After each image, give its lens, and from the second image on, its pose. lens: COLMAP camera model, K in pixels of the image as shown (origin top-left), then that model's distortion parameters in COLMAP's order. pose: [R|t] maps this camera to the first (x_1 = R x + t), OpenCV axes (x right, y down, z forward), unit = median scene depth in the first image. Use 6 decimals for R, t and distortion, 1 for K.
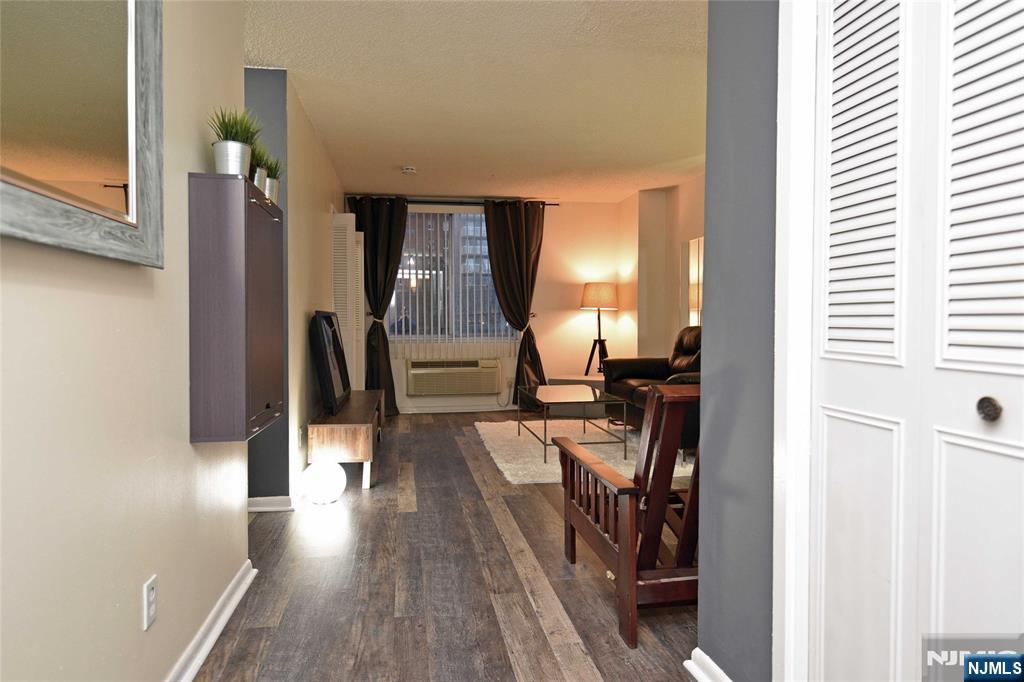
lens RADIAL K [[608.9, 0, 512.0], [0, 608.9, 341.0], [0, 0, 1]] dist [-0.000346, -0.000001]
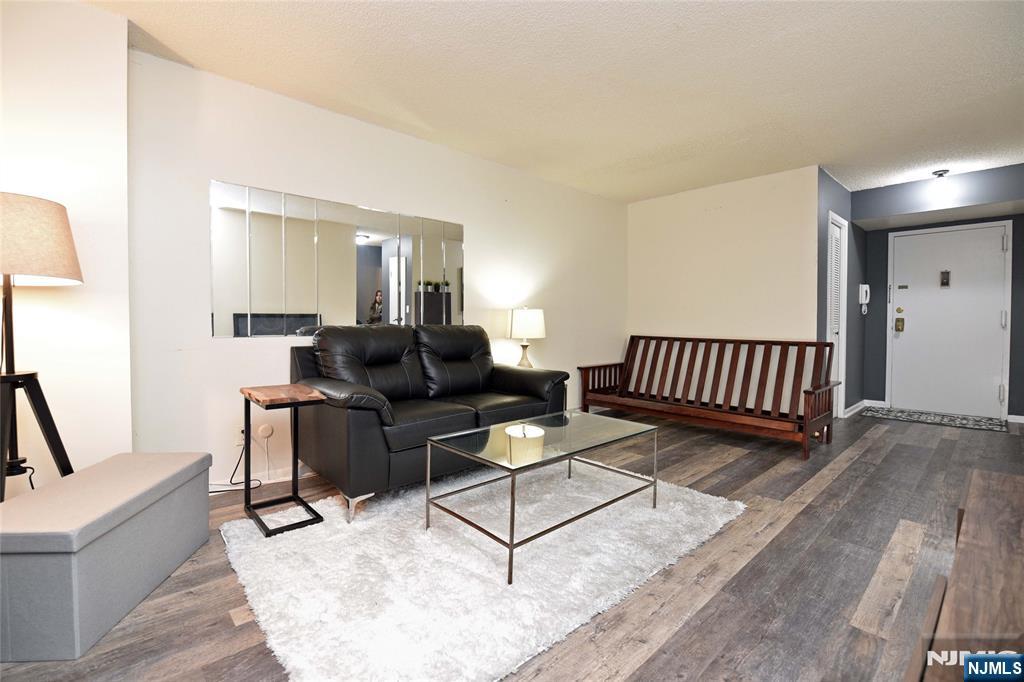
lens RADIAL K [[446.7, 0, 511.9], [0, 446.7, 330.4], [0, 0, 1]] dist [0.000309, -0.011644]
pose [[-0.531351, -0.017053, 0.846980, -0.210396], [0.026493, 0.998974, 0.036734, -0.028918], [-0.846737, 0.041957, -0.530354, 0.951842]]
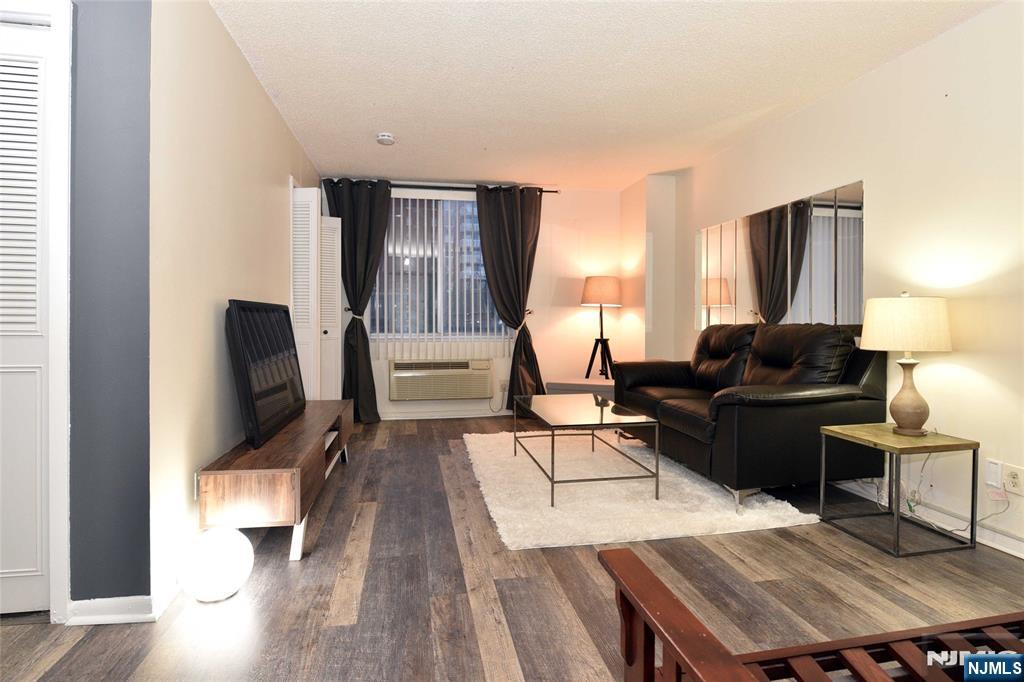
lens RADIAL K [[515.7, 0, 511.2], [0, 515.7, 323.6], [0, 0, 1]] dist [-0.000112, -0.000134]
pose [[0.999876, 0.004046, 0.015210, -0.004454], [-0.003637, 0.999634, -0.026796, -0.004476], [-0.015313, 0.026738, 0.999525, 0.240319]]
